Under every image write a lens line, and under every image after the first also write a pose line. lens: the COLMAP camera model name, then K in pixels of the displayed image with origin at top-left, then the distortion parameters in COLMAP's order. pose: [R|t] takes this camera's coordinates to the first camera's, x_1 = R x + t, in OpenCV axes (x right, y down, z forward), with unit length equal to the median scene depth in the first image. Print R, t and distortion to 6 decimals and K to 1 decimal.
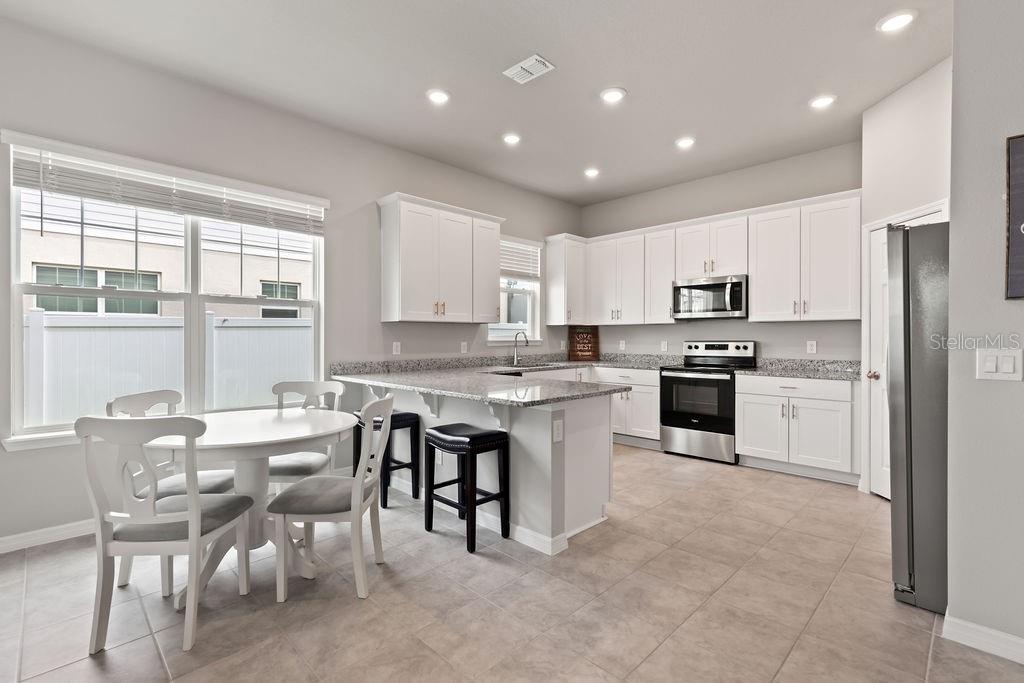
lens RADIAL K [[464.2, 0, 513.6], [0, 464.2, 338.9], [0, 0, 1]] dist [0.000456, -0.000412]
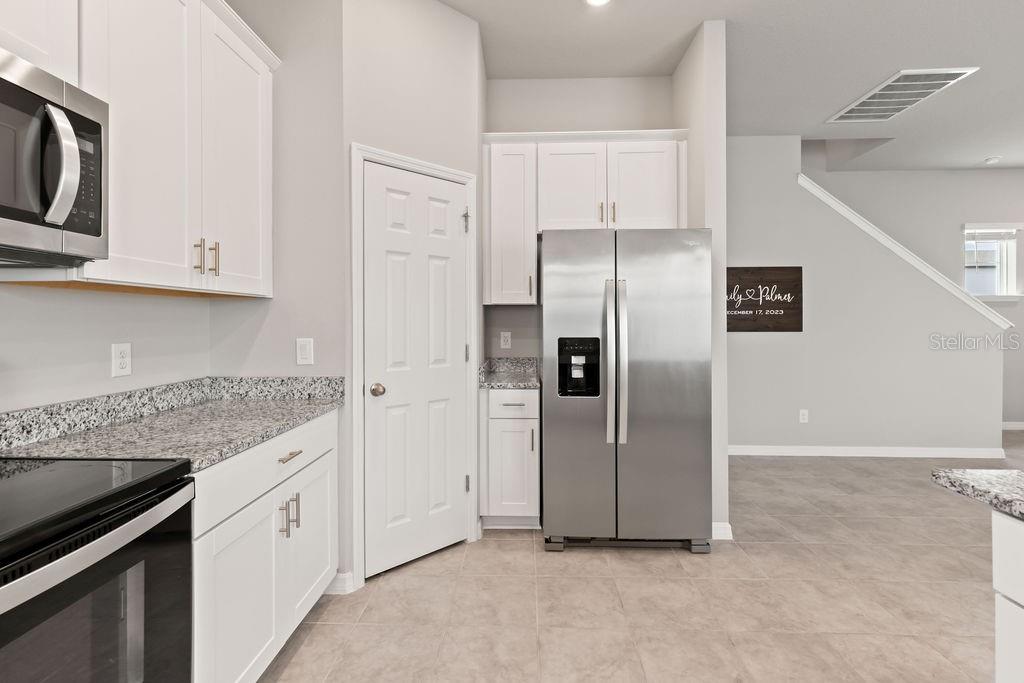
lens RADIAL K [[465.4, 0, 507.7], [0, 465.4, 318.9], [0, 0, 1]] dist [-0.001573, -0.000063]
pose [[-0.677202, 0.007141, 0.735763, 0.135360], [0.007762, 0.999967, -0.002561, -0.011469], [-0.735756, 0.003976, -0.677235, 0.958320]]
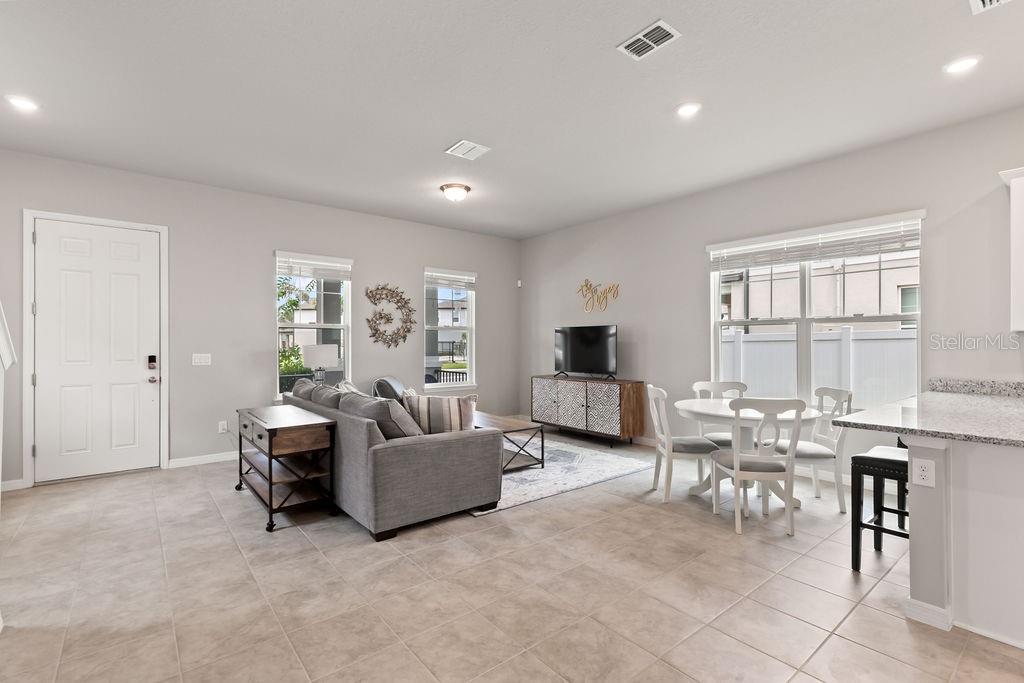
lens RADIAL K [[471.3, 0, 510.9], [0, 471.3, 344.4], [0, 0, 1]] dist [0.000745, -0.000033]
pose [[-0.107215, 0.000028, -0.994236, 0.540007], [-0.004352, 0.999990, 0.000497, -0.011874], [0.994226, 0.004380, -0.107214, 0.203095]]
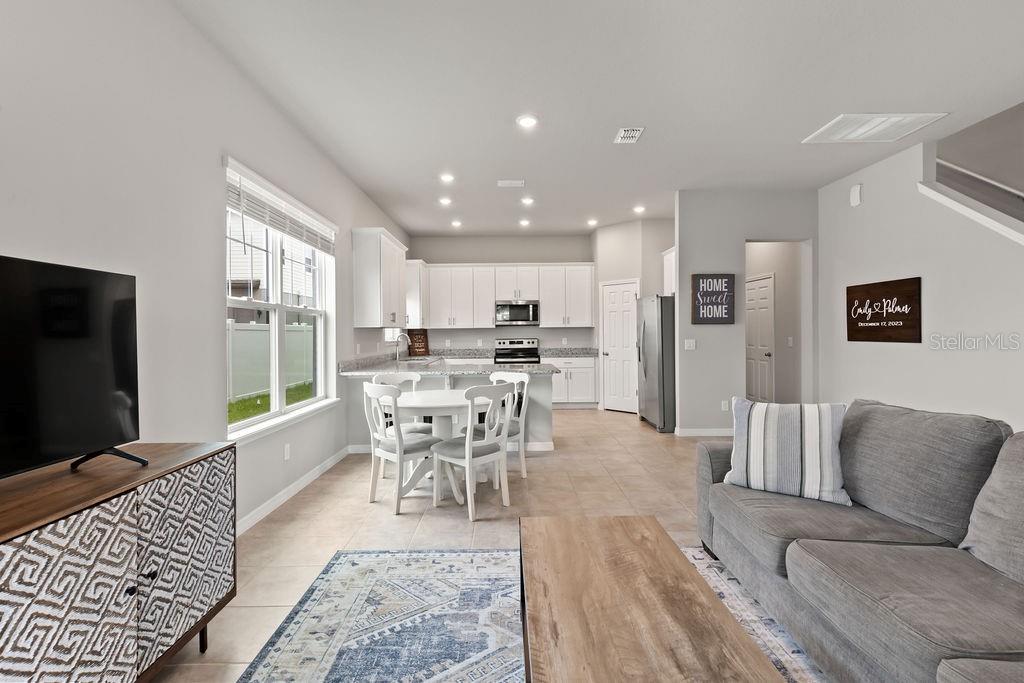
lens RADIAL K [[459.8, 0, 512.0], [0, 459.8, 336.6], [0, 0, 1]] dist [0.006750, -0.000239]
pose [[0.700568, -0.013012, 0.713467, -0.756596], [0.014033, 0.999892, 0.004456, -0.011536], [-0.713447, 0.006890, 0.700675, -0.124302]]
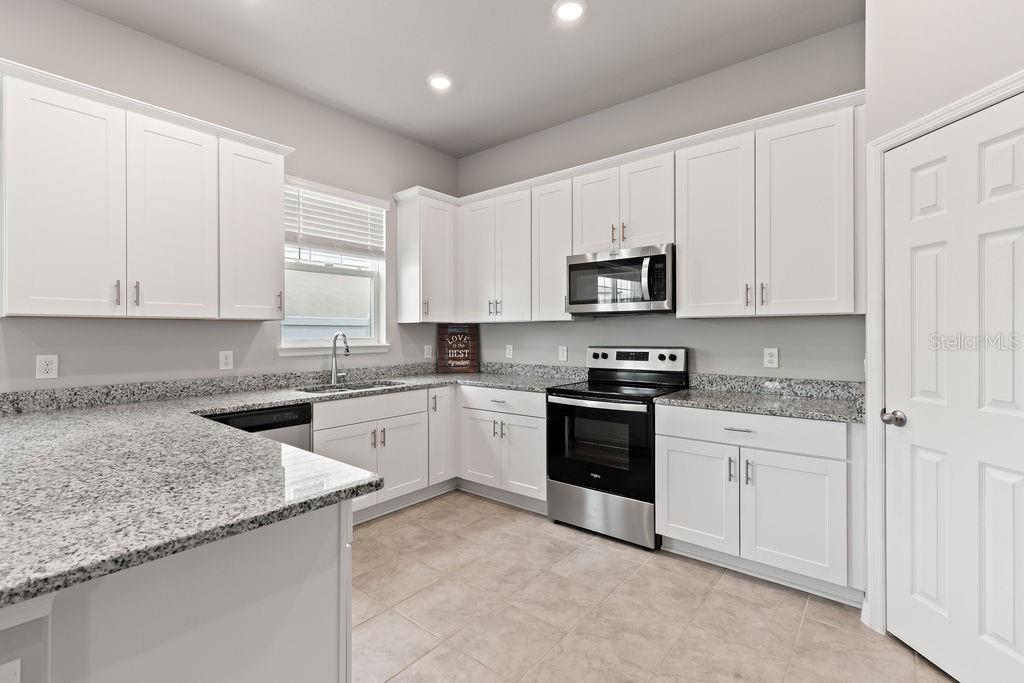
lens RADIAL K [[460.1, 0, 512.3], [0, 460.1, 332.4], [0, 0, 1]] dist [0.003505, 0.000029]
pose [[0.995052, -0.002024, 0.099336, 0.209518], [0.002620, 0.999979, -0.005867, -0.013549], [-0.099322, 0.006098, 0.995037, 0.376870]]
